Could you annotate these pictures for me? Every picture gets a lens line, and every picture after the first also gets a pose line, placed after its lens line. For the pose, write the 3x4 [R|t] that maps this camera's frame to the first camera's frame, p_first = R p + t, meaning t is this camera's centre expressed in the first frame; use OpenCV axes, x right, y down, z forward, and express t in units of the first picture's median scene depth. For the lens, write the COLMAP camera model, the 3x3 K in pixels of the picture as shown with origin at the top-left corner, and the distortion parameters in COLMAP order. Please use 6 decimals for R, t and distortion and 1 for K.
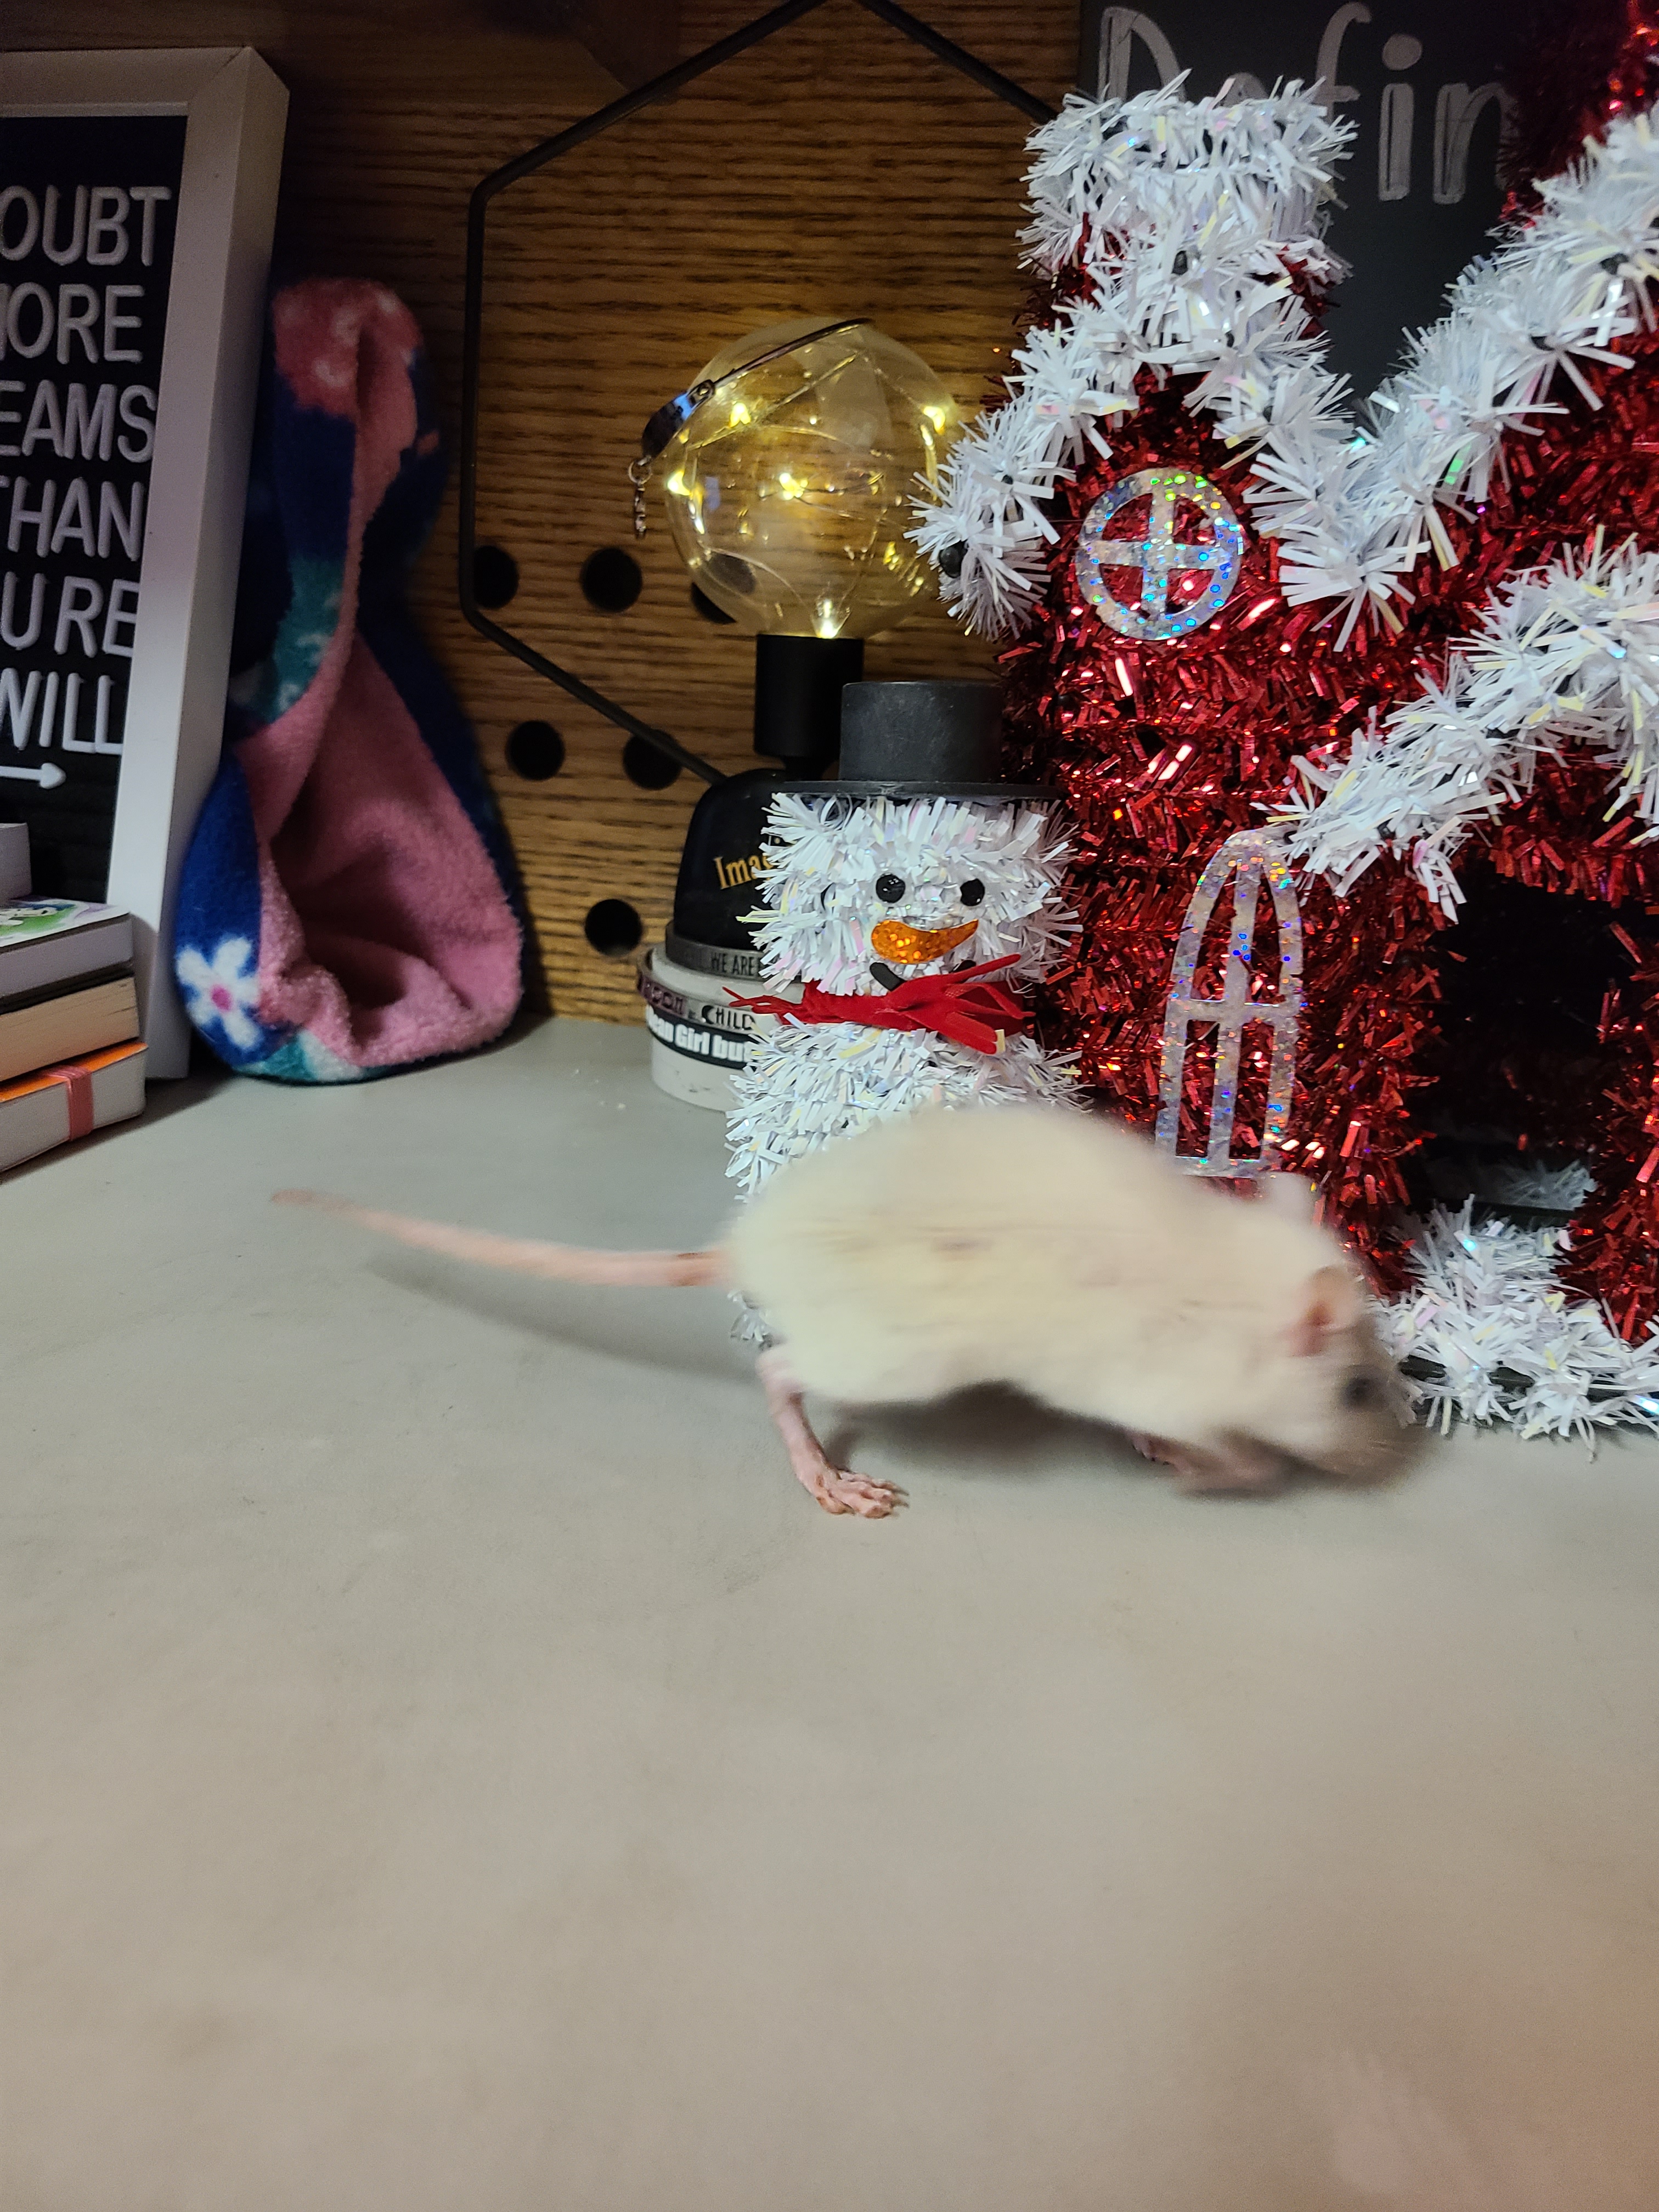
lens RADIAL K [[1672.2, 0, 847.5], [0, 1672.2, 1089.9], [0, 0, 1]] dist [0.018046, -0.017229]
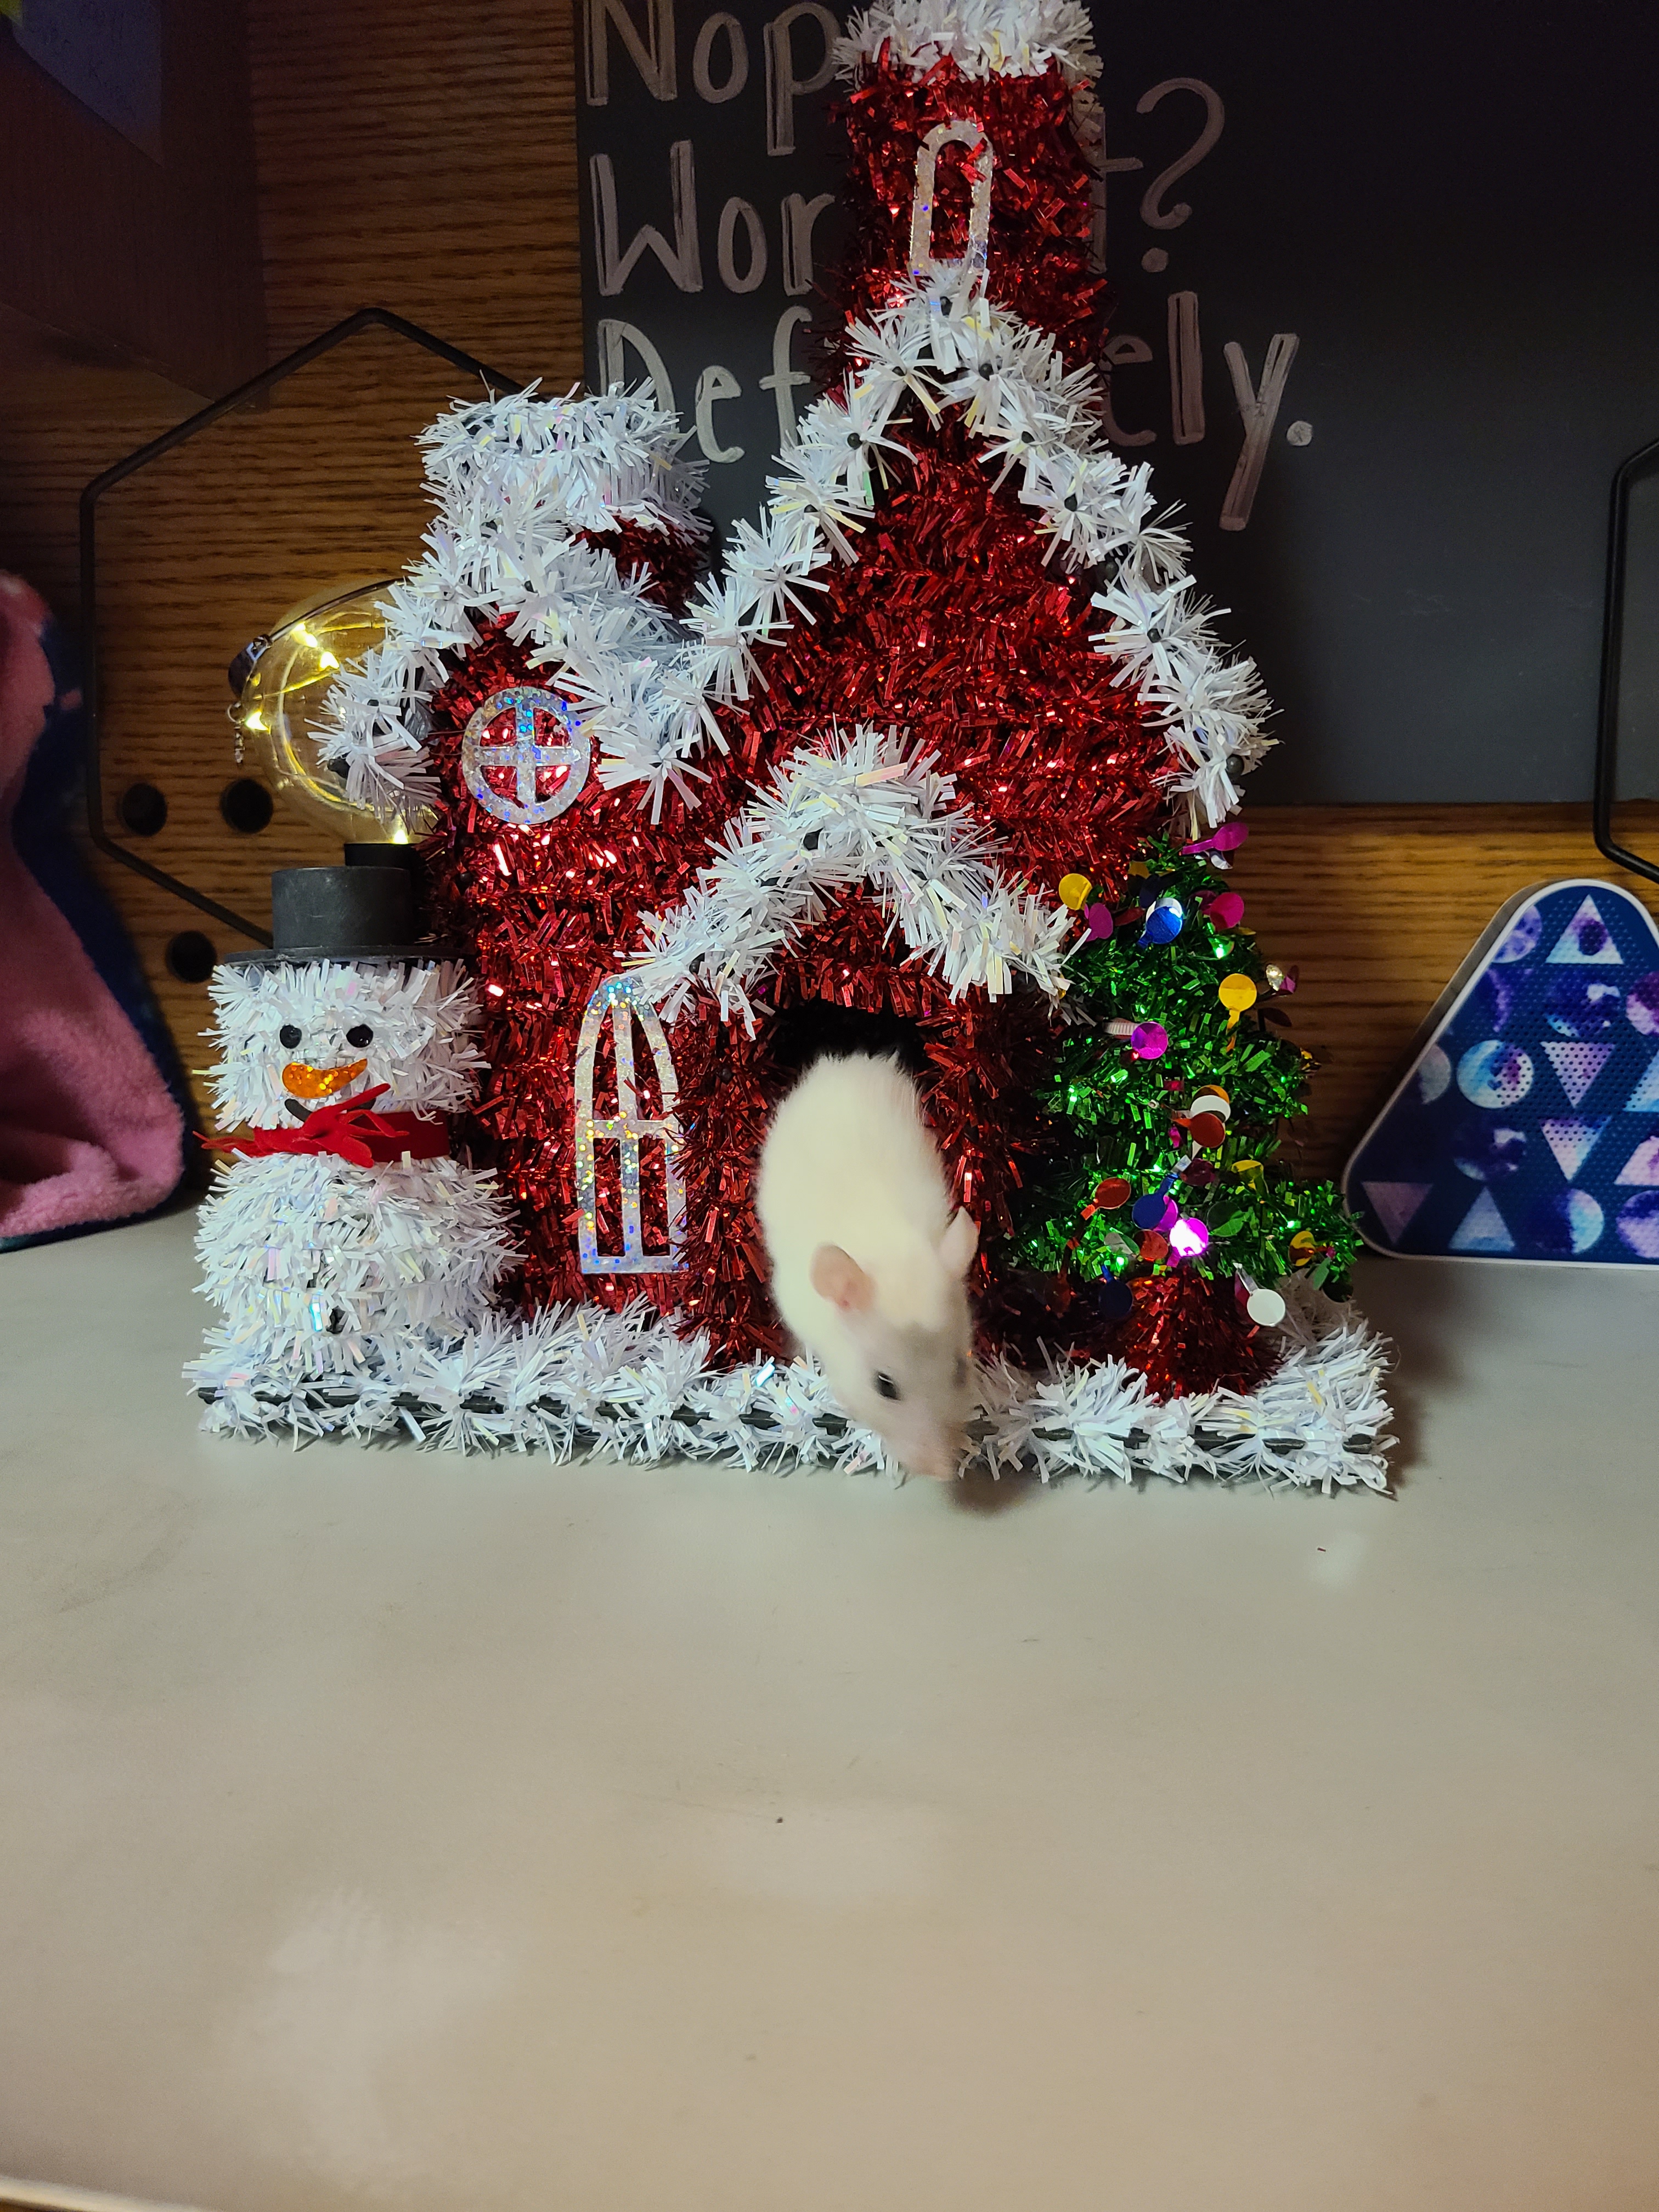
lens RADIAL K [[1672.2, 0, 828.8], [0, 1672.2, 1119.7], [0, 0, 1]] dist [0.018046, -0.017229]
pose [[0.998560, -0.053646, -0.000303, 0.274395], [0.053287, 0.992498, -0.110035, 0.061676], [0.006203, 0.109860, 0.993928, -0.123961]]
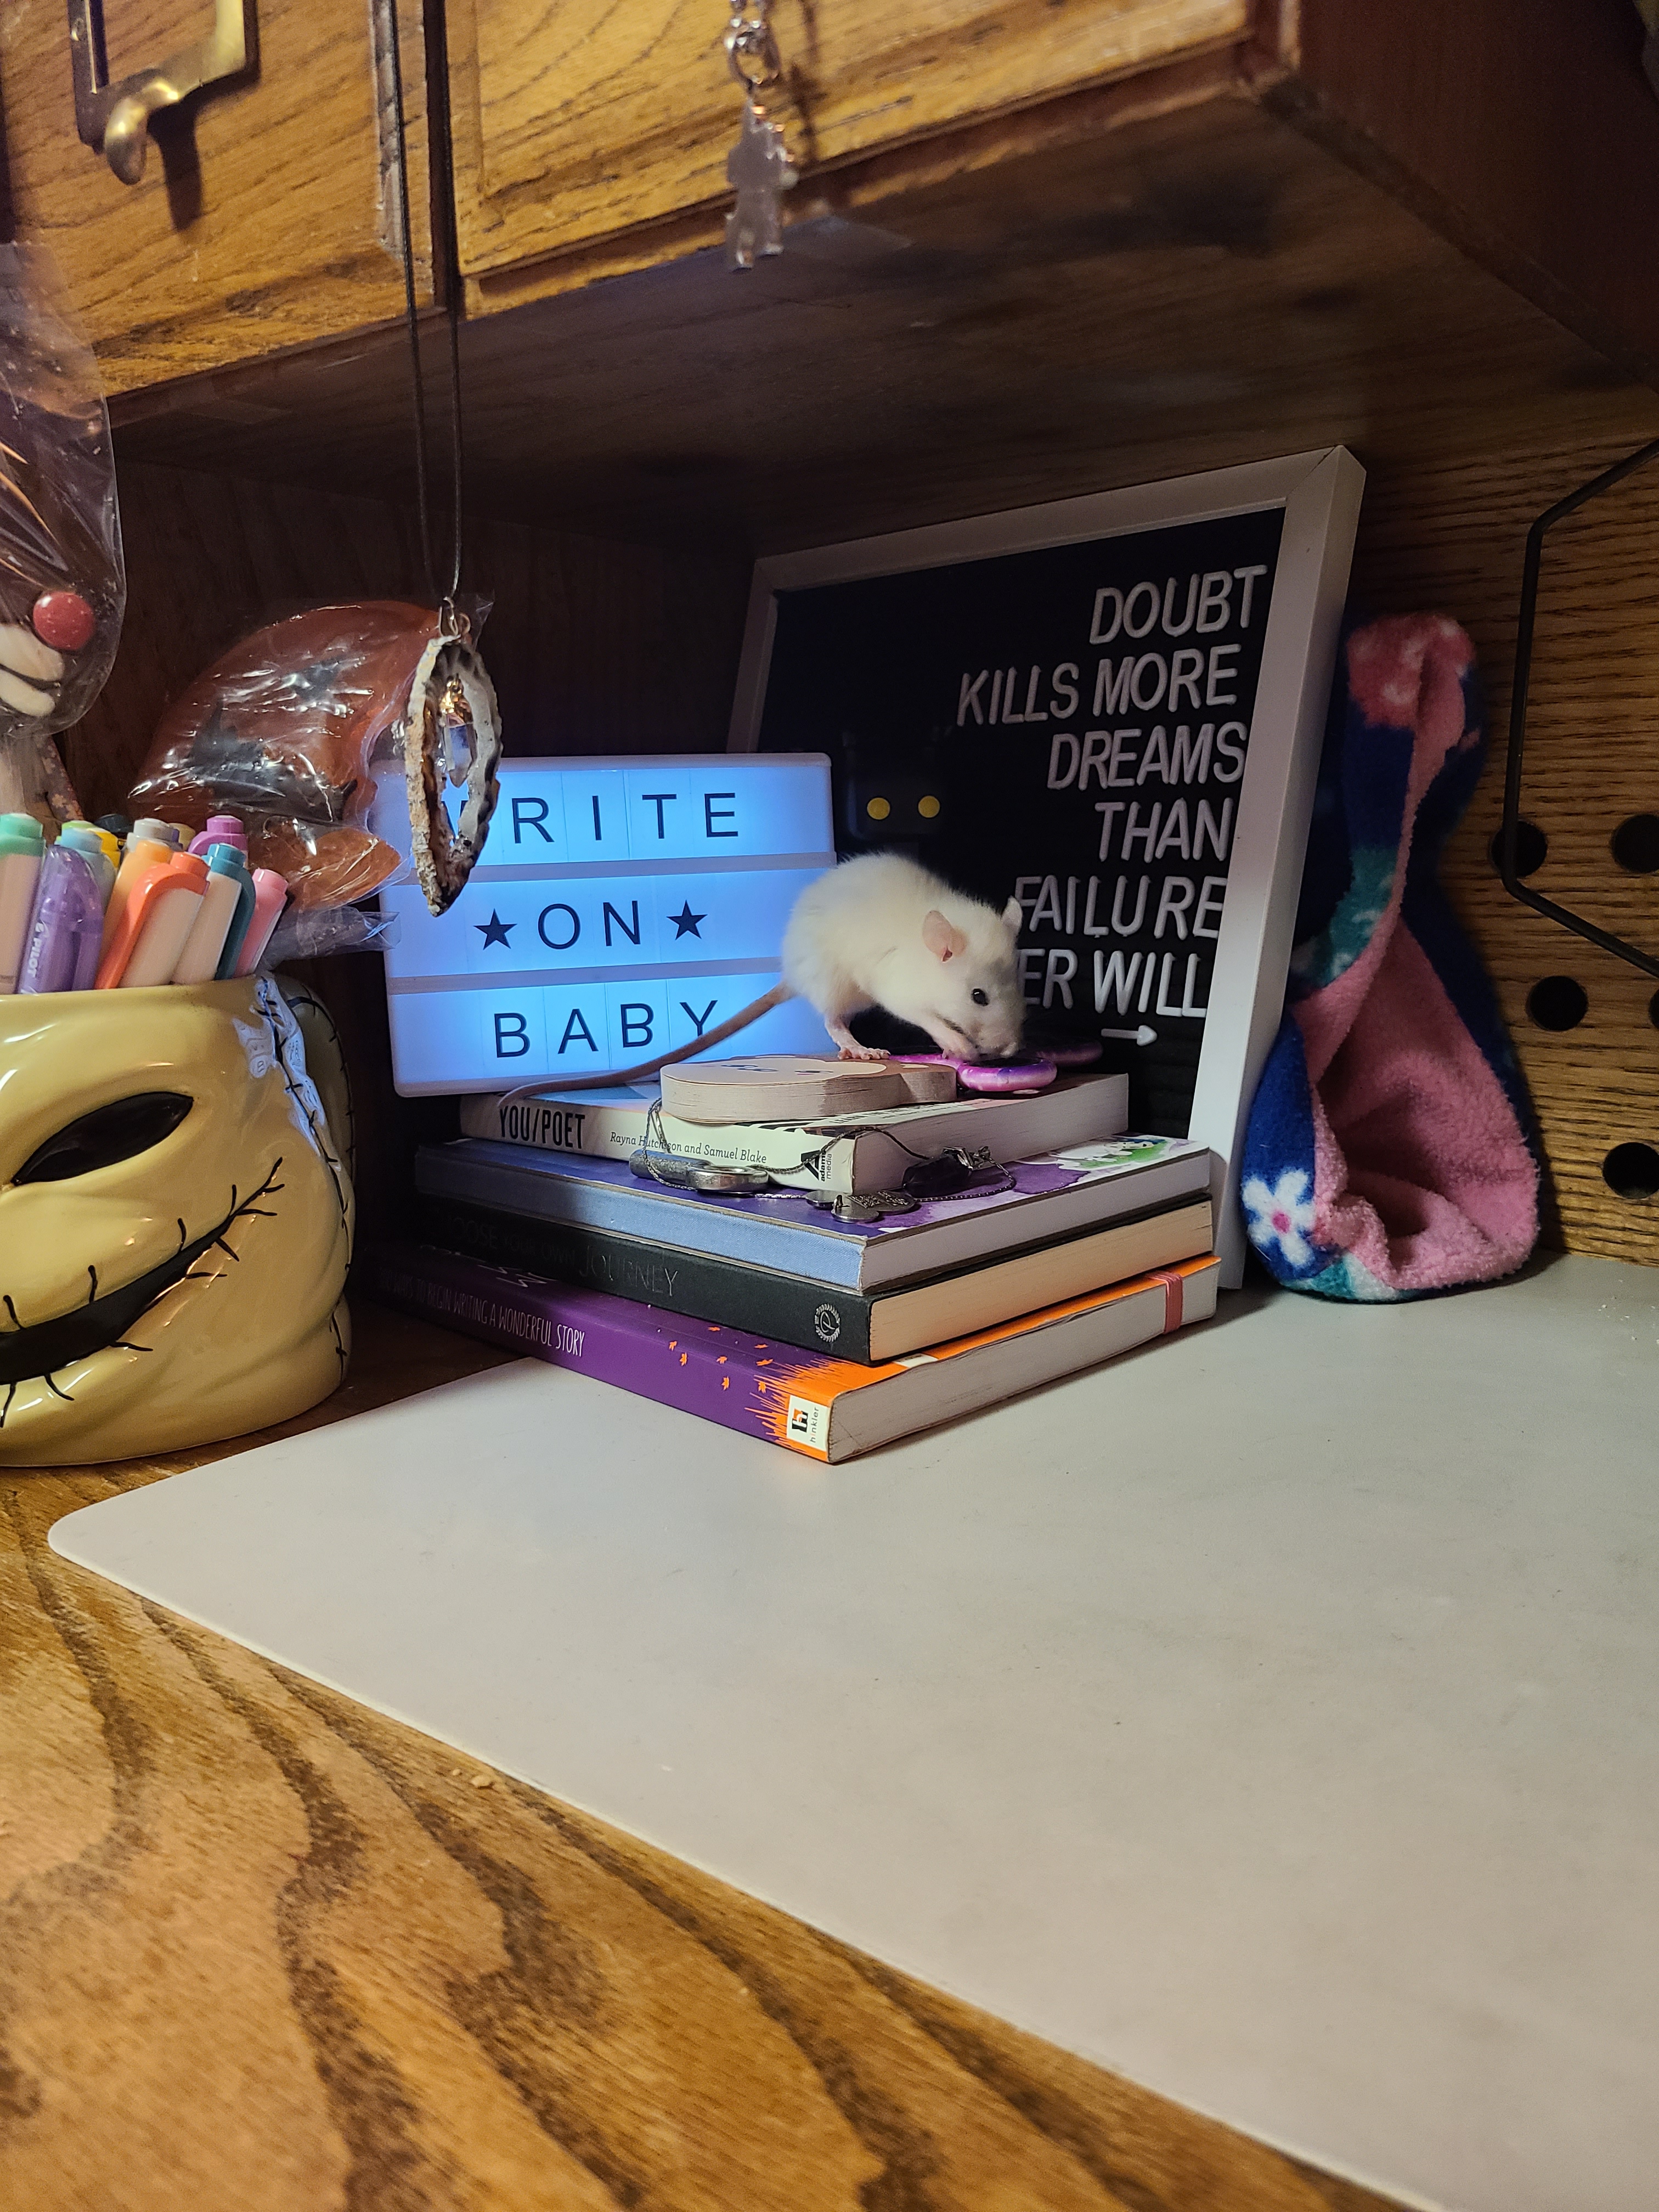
lens RADIAL K [[1672.2, 0, 827.4], [0, 1672.2, 1100.7], [0, 0, 1]] dist [0.018046, -0.017229]
pose [[0.868094, 0.003752, -0.496385, -0.069179], [-0.072659, 0.990162, -0.119584, 0.023345], [0.491053, 0.139877, 0.859827, -0.160093]]
